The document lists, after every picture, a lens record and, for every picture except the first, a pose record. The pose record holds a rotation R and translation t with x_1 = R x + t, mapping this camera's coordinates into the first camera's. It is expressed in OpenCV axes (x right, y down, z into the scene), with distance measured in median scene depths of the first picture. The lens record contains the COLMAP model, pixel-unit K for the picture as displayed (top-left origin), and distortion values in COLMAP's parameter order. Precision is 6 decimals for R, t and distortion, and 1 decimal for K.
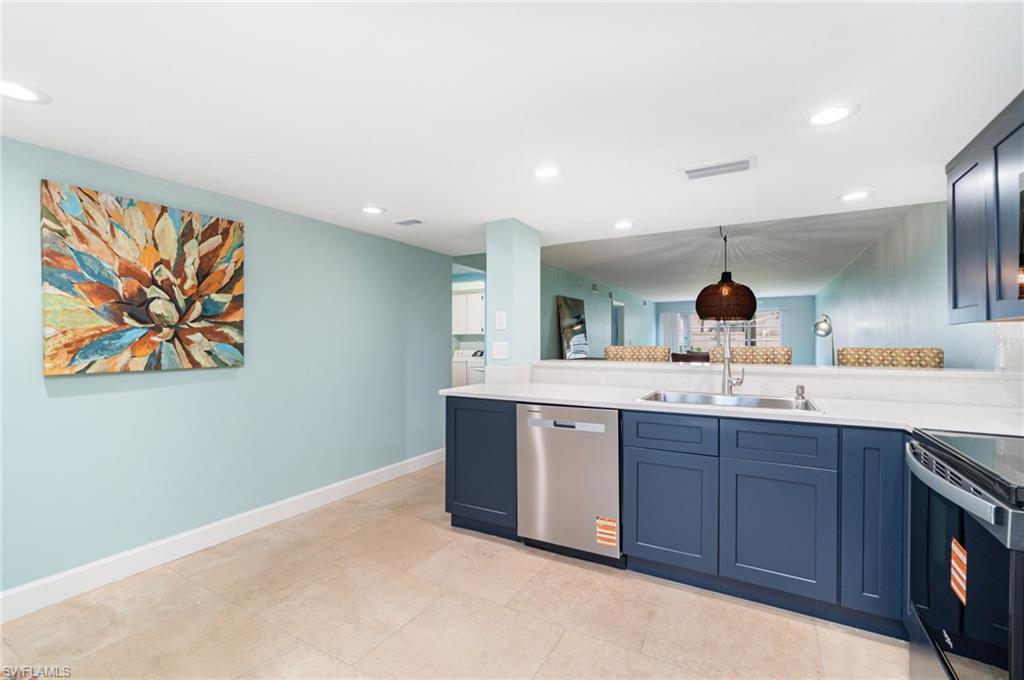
lens RADIAL K [[443.8, 0, 511.6], [0, 443.8, 342.4], [0, 0, 1]] dist [-0.010630, 0.003238]
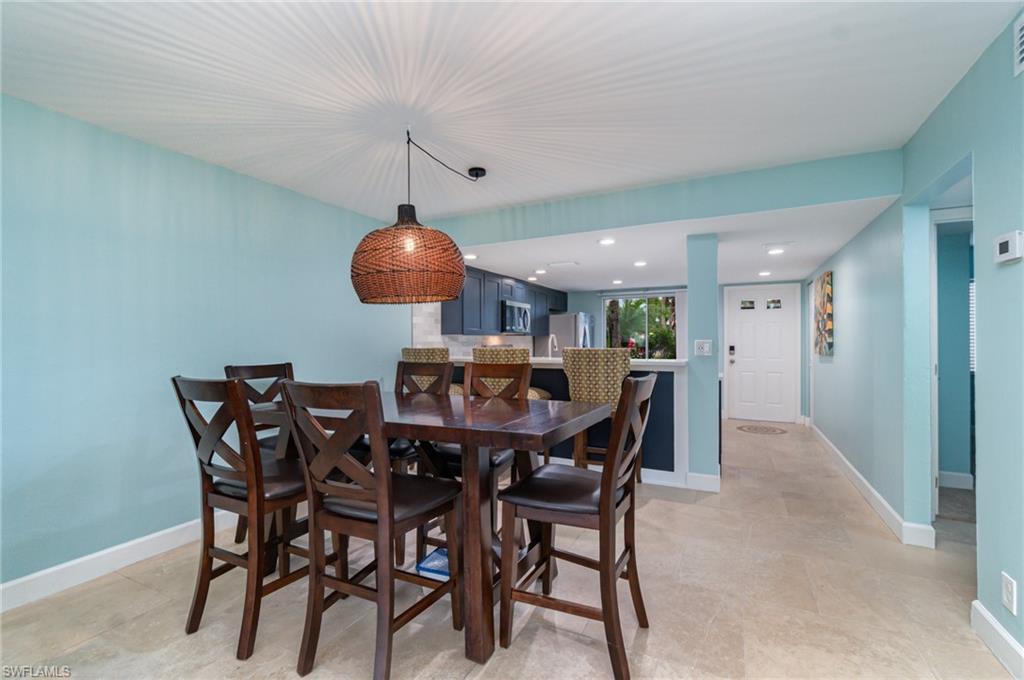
lens RADIAL K [[443.8, 0, 505.2], [0, 443.8, 339.6], [0, 0, 1]] dist [-0.010630, 0.003238]
pose [[-0.999224, 0.003048, -0.039274, 0.674463], [0.003007, 0.999995, 0.001080, -0.015960], [0.039277, 0.000961, -0.999228, 2.564037]]
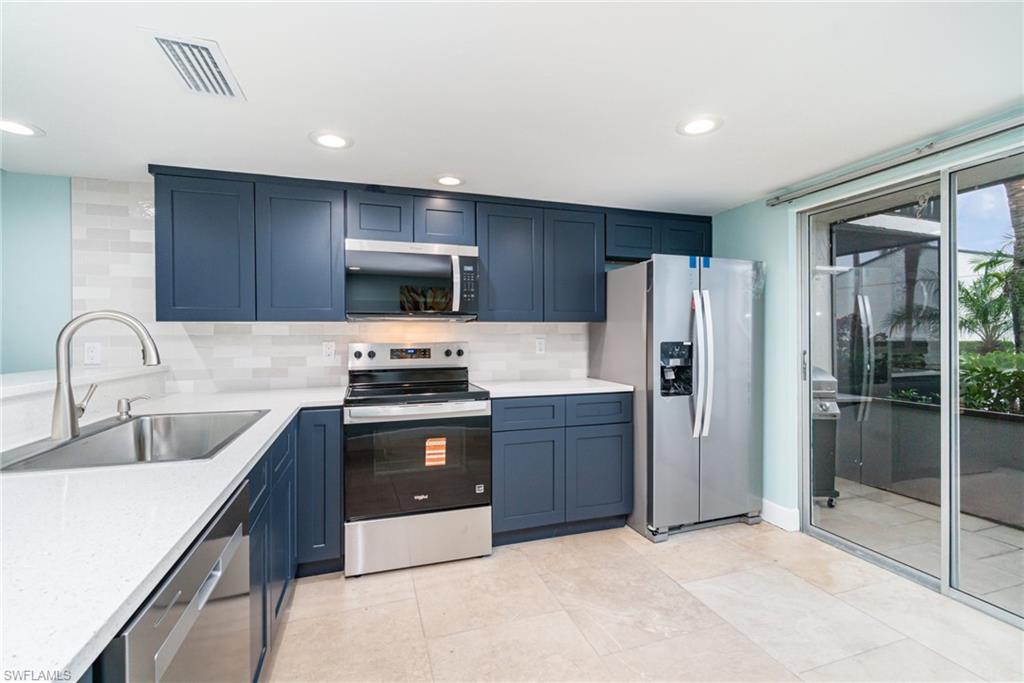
lens RADIAL K [[443.8, 0, 512.3], [0, 443.8, 335.8], [0, 0, 1]] dist [-0.010630, 0.003238]
pose [[-0.741875, 0.005446, 0.670516, -0.240765], [0.008028, 0.999967, 0.000761, -0.001243], [-0.670490, 0.005948, -0.741895, 0.941361]]
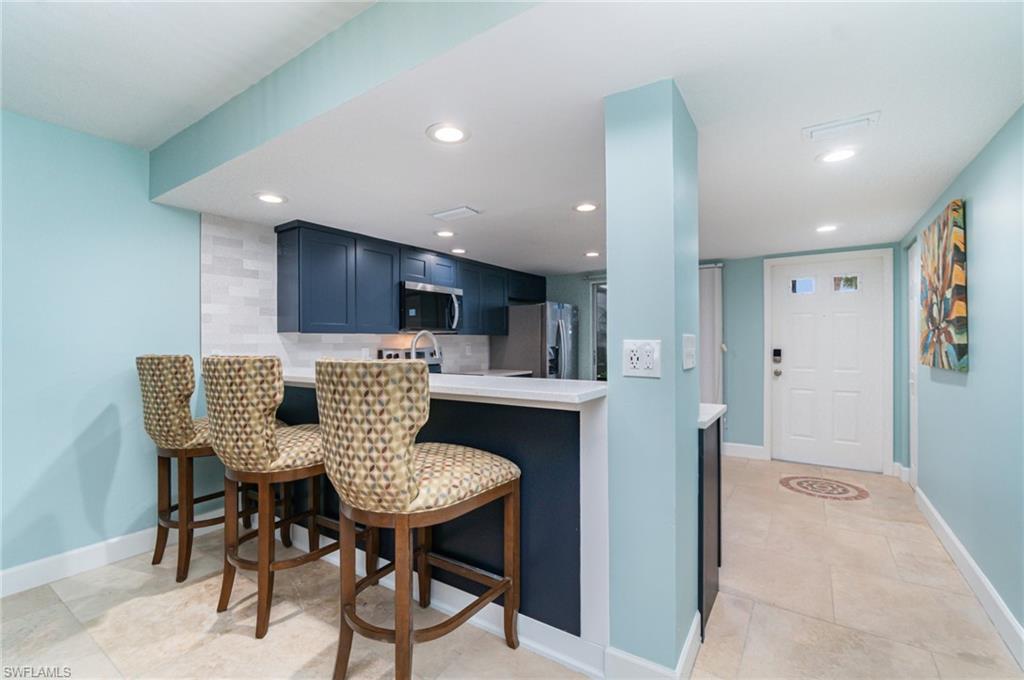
lens RADIAL K [[443.8, 0, 504.2], [0, 443.8, 342.3], [0, 0, 1]] dist [-0.010630, 0.003238]
pose [[-0.995969, 0.004338, 0.089597, 0.164741], [0.004740, 0.999980, 0.004272, -0.011547], [-0.089576, 0.004679, -0.995969, 1.850196]]
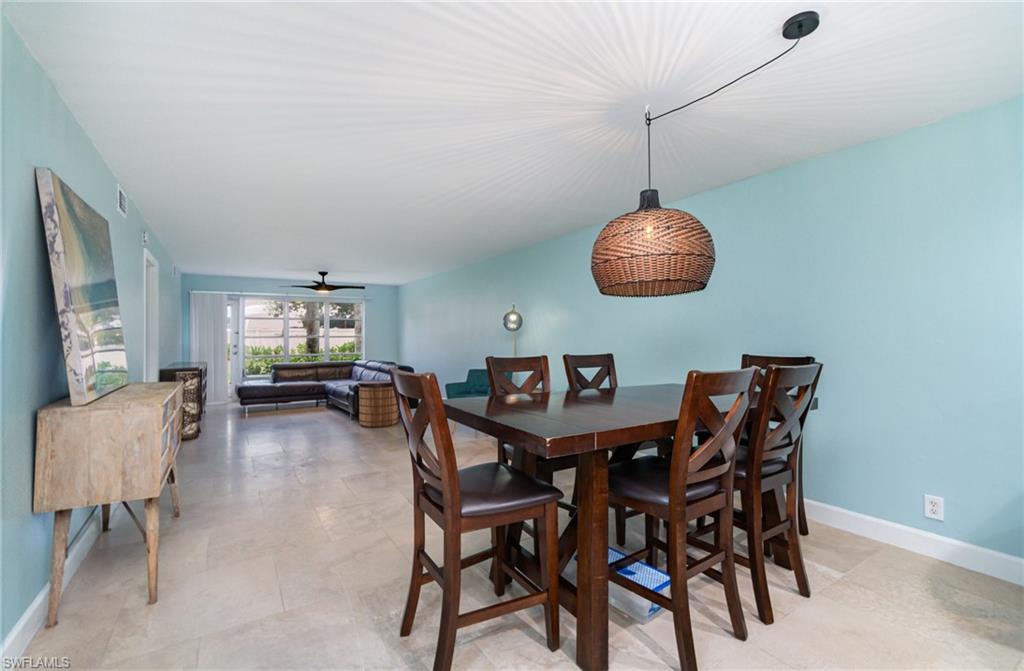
lens RADIAL K [[445.2, 0, 512.0], [0, 445.2, 336.4], [0, 0, 1]] dist [0.000457, 0.000486]
pose [[0.465866, -0.001382, 0.884854, 0.000471], [0.007917, 0.999965, -0.002606, -0.005158], [-0.884820, 0.008220, 0.465860, 1.559492]]
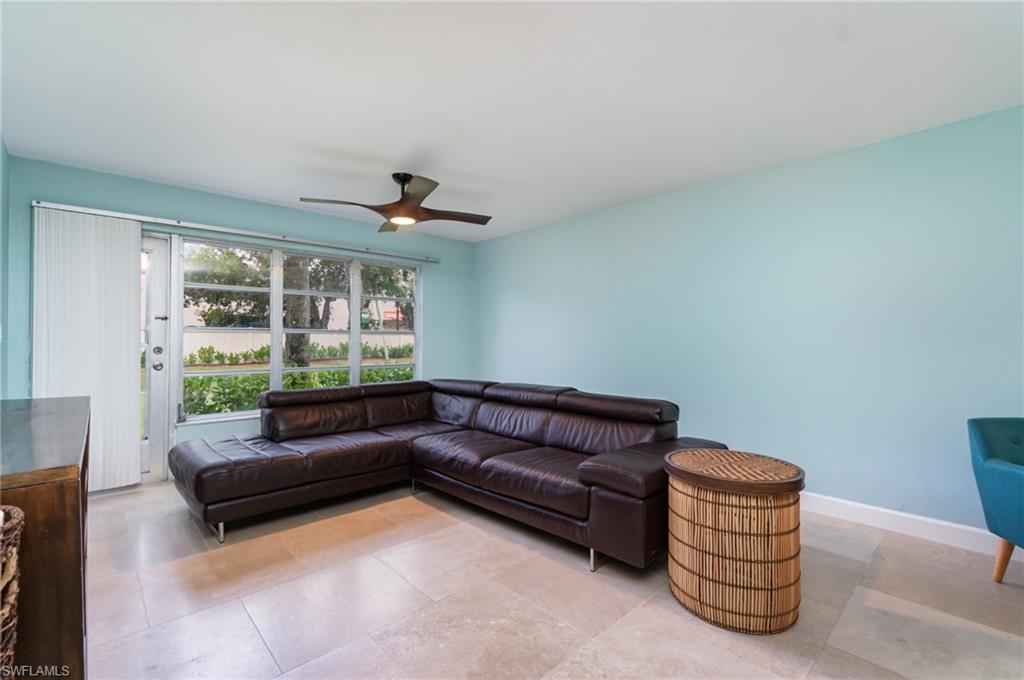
lens RADIAL K [[443.8, 0, 507.2], [0, 443.8, 345.7], [0, 0, 1]] dist [-0.010630, 0.003238]
pose [[0.291584, -0.005333, 0.956530, 0.911653], [-0.001887, 0.999979, 0.006150, 0.018311], [-0.956543, -0.003599, 0.291568, 3.364036]]
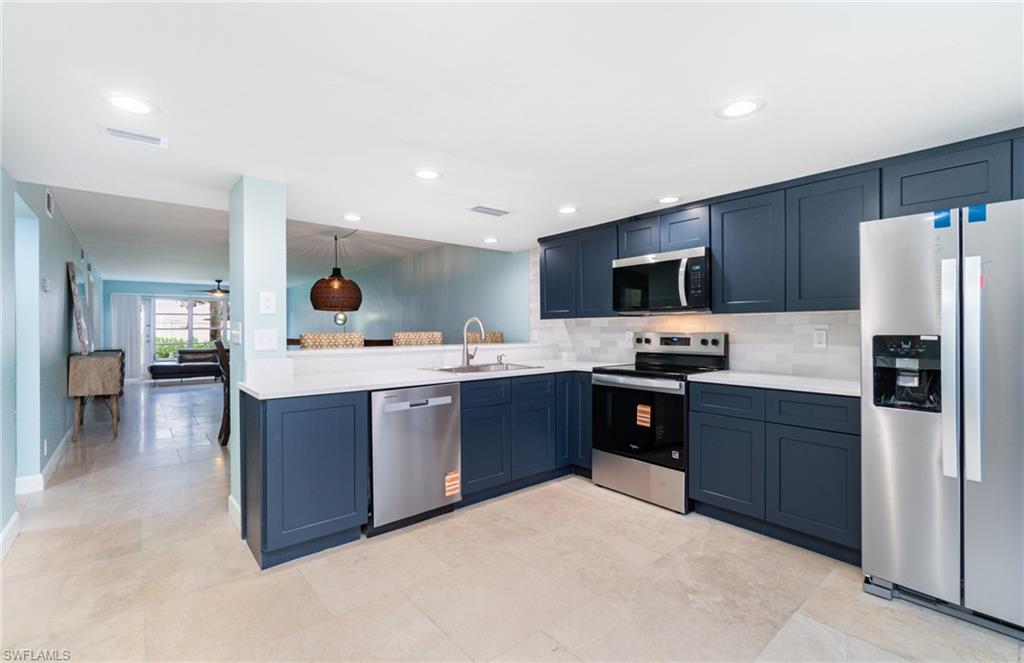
lens RADIAL K [[445.2, 0, 493.4], [0, 445.2, 329.4], [0, 0, 1]] dist [0.000457, 0.000486]
pose [[0.366928, -0.002206, 0.930247, -0.730710], [0.006034, 0.999982, -0.000009, 0.002115], [-0.930230, 0.005616, 0.366934, 0.360773]]
